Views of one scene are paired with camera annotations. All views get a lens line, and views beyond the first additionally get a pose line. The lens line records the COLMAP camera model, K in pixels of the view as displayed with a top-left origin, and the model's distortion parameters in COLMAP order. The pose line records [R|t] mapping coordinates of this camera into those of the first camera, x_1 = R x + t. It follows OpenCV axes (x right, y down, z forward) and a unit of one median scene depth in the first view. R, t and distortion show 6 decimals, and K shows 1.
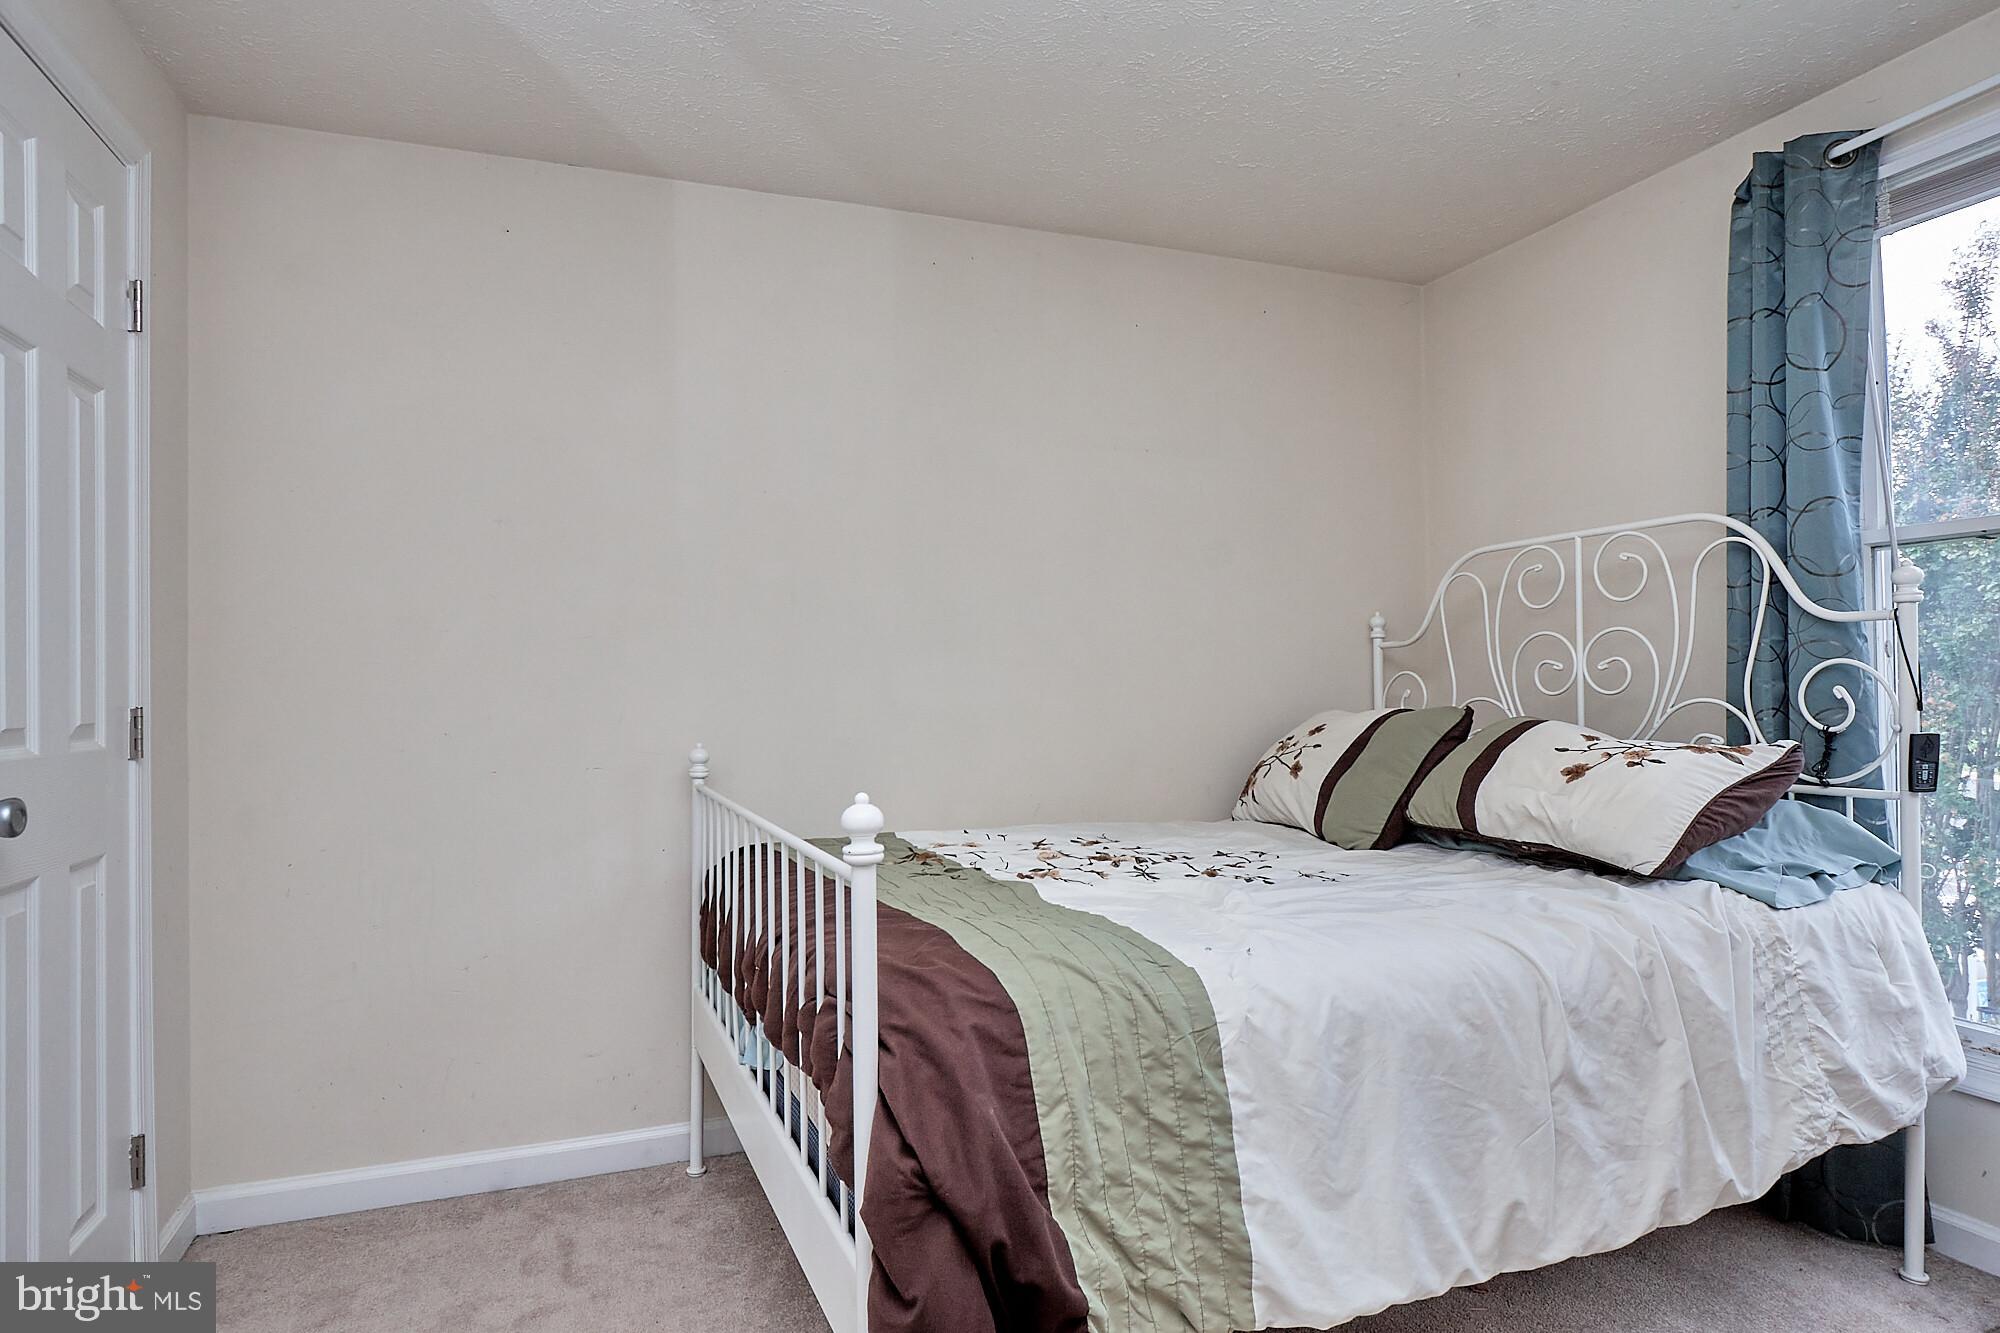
lens RADIAL K [[1129.7, 0, 998.8], [0, 1129.7, 674.9], [0, 0, 1]] dist [-0.015931, 0.005899]
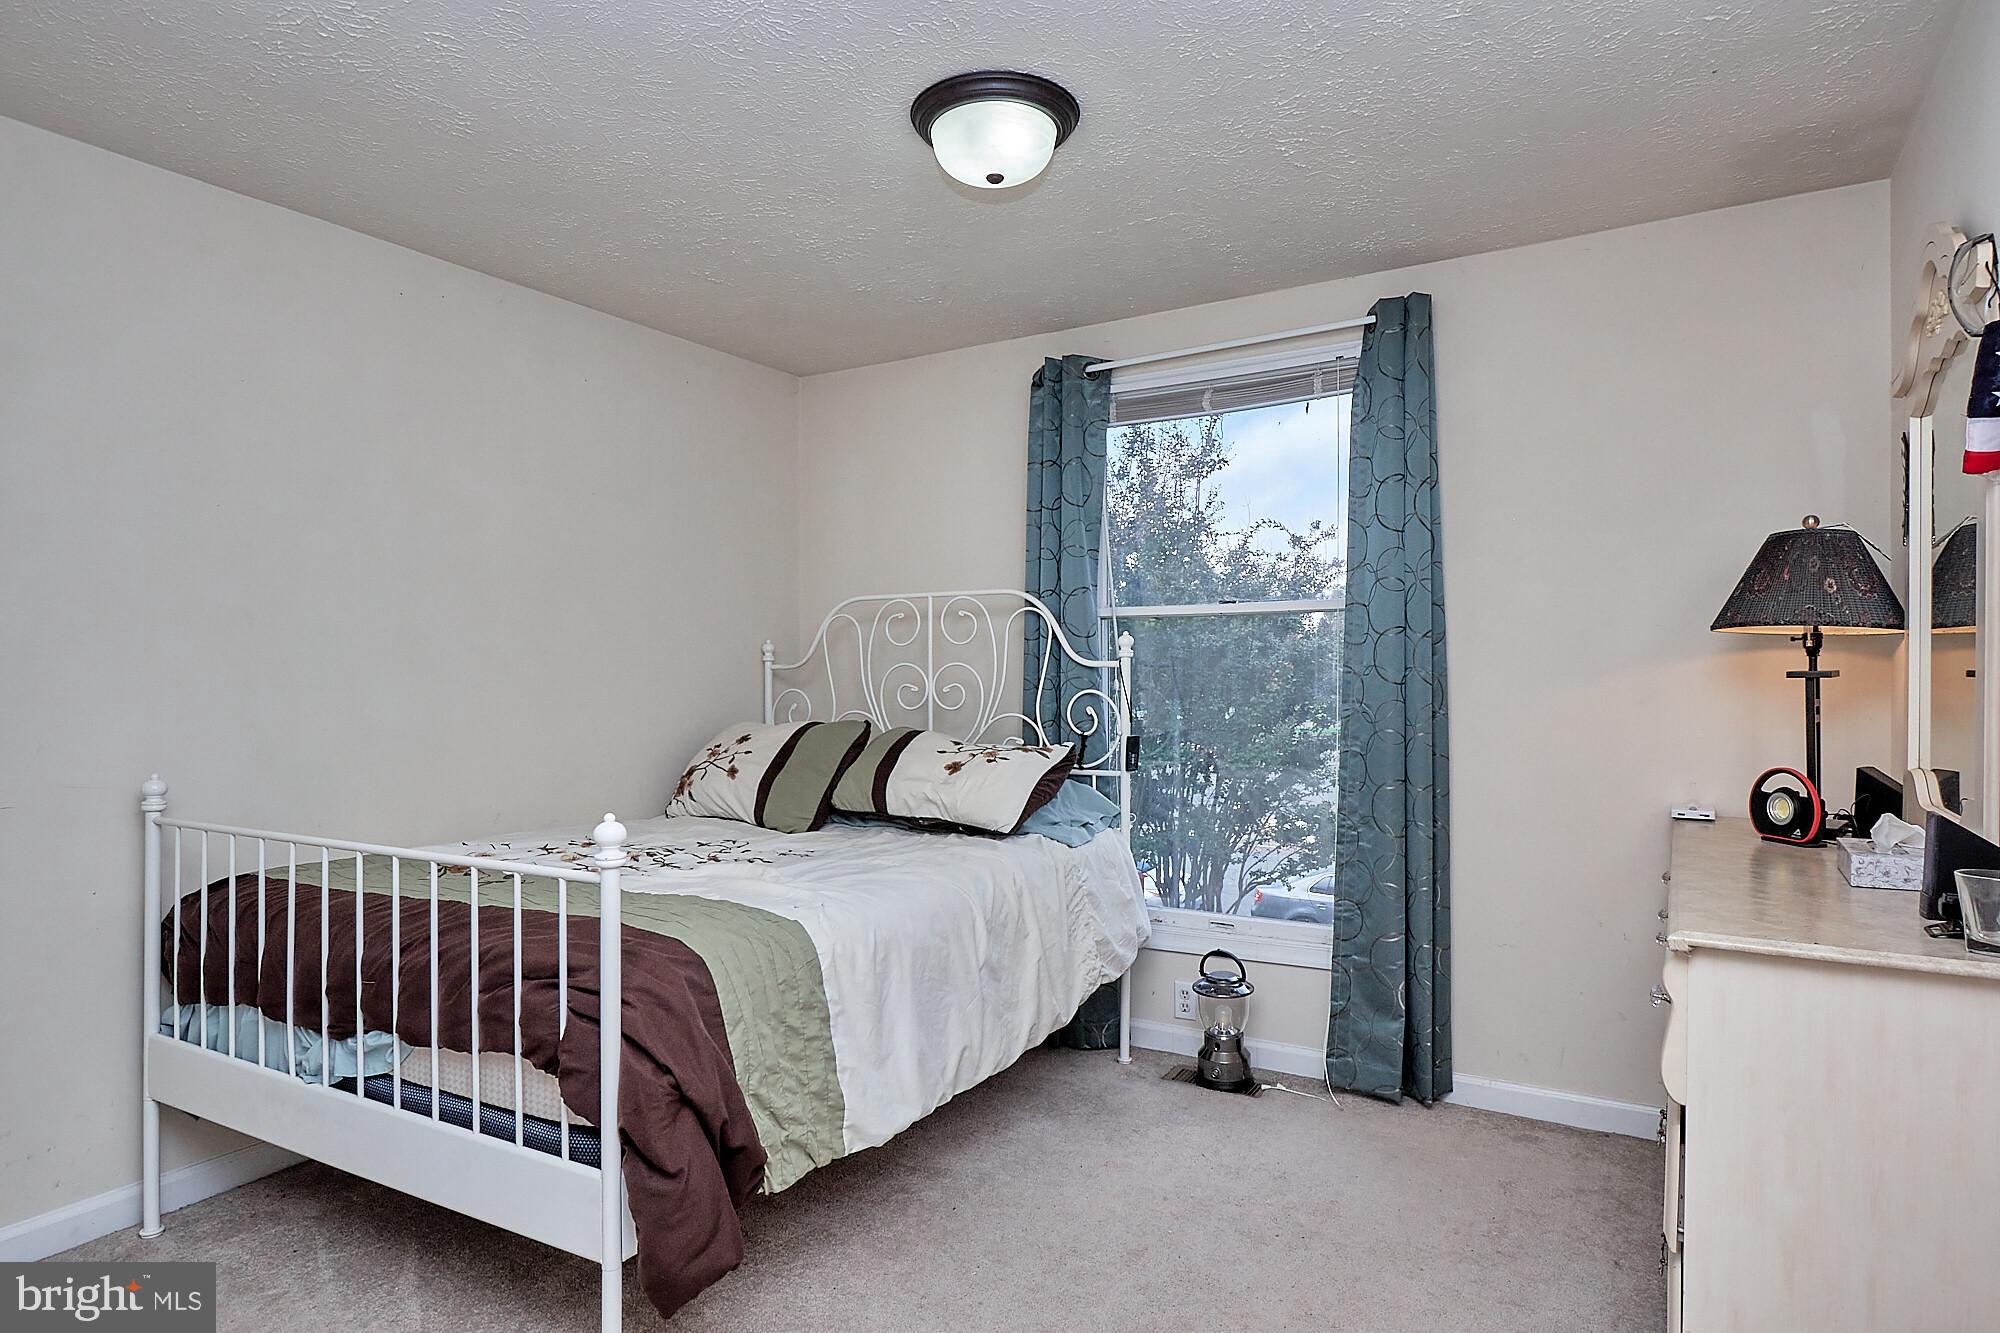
lens RADIAL K [[1131.6, 0, 997.5], [0, 1131.6, 672.2], [0, 0, 1]] dist [-0.008354, 0.003577]
pose [[0.788138, 0.007688, 0.615450, -0.374912], [-0.012699, 0.999912, 0.003771, -0.046783], [-0.615367, -0.010788, 0.788167, -0.208583]]
